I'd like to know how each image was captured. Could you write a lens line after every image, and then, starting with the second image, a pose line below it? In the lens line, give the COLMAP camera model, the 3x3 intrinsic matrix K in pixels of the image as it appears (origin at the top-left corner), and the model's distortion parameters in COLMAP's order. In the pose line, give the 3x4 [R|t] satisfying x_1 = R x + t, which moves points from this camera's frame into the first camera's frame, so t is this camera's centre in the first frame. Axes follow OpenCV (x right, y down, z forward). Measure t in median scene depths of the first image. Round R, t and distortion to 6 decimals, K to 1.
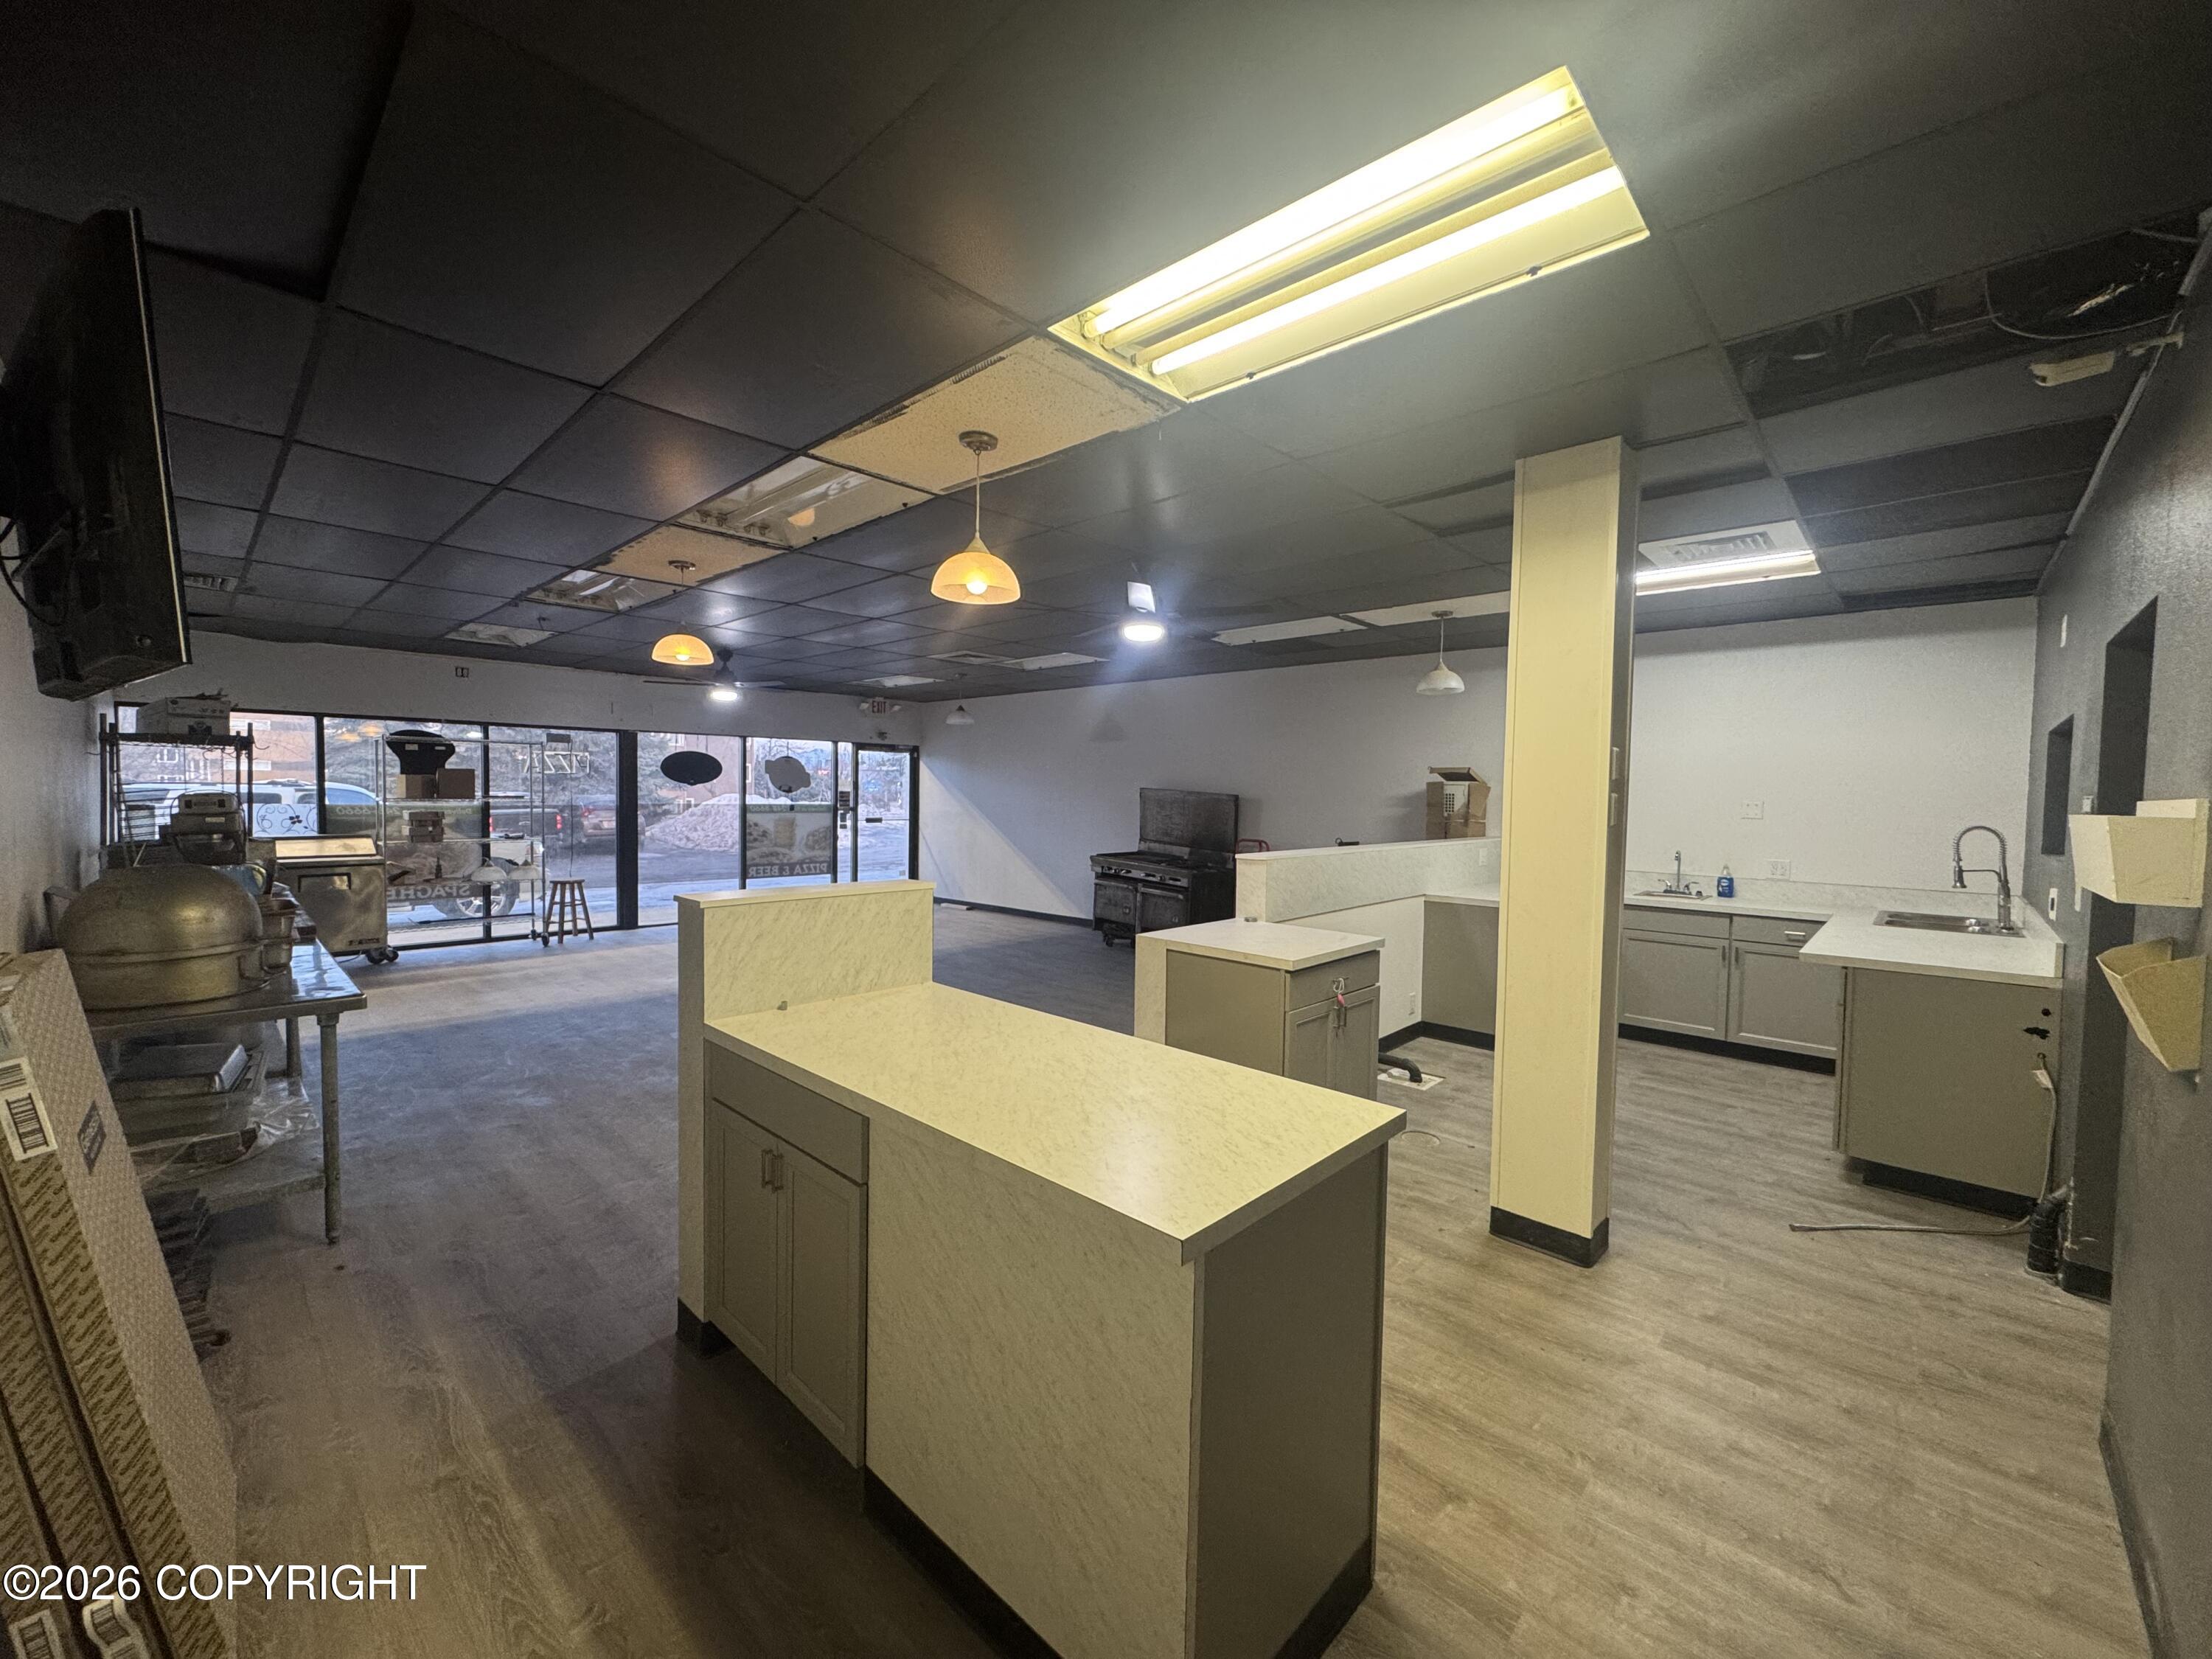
lens RADIAL K [[882.2, 0, 1107.4], [0, 882.2, 832.5], [0, 0, 1]] dist [-0.009691, 0.000993]
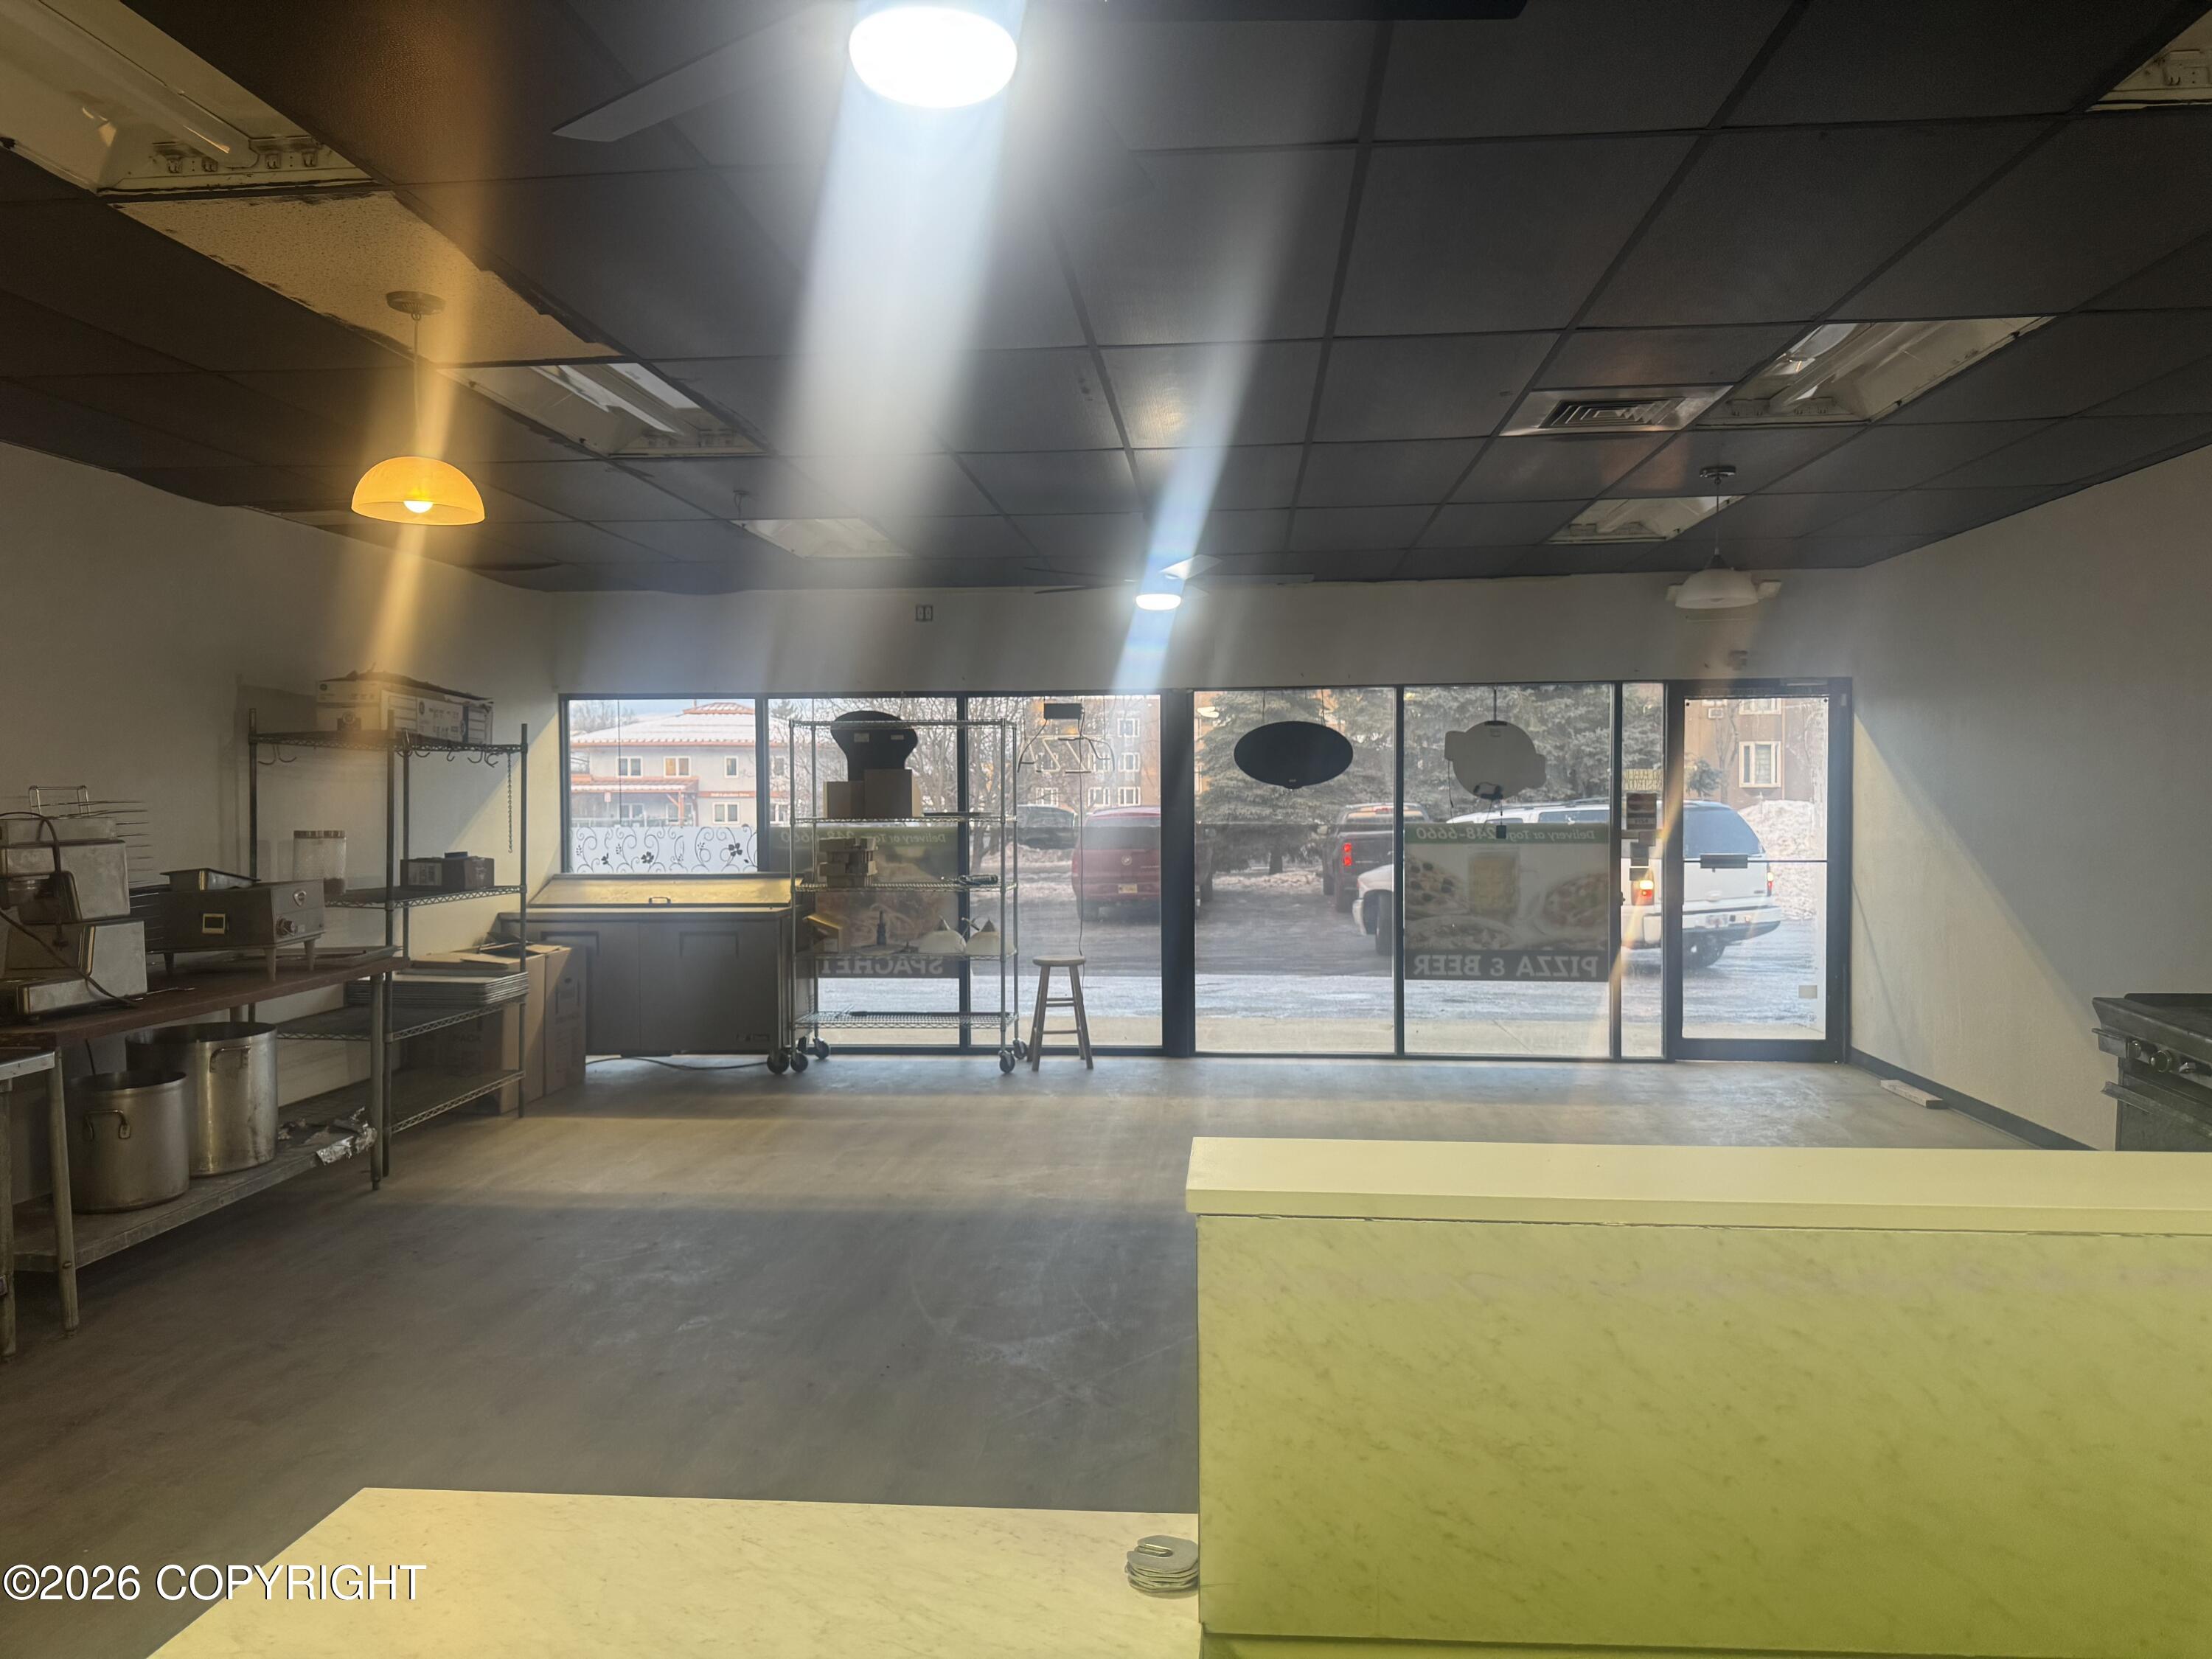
lens RADIAL K [[1570.3, 0, 1107.1], [0, 1570.3, 820.6], [0, 0, 1]] dist [0.053057, -0.065598]
pose [[0.625926, -0.002087, -0.779880, 0.160200], [-0.020797, 0.999596, -0.019366, -0.013649], [0.779605, 0.028341, 0.625630, 0.320394]]
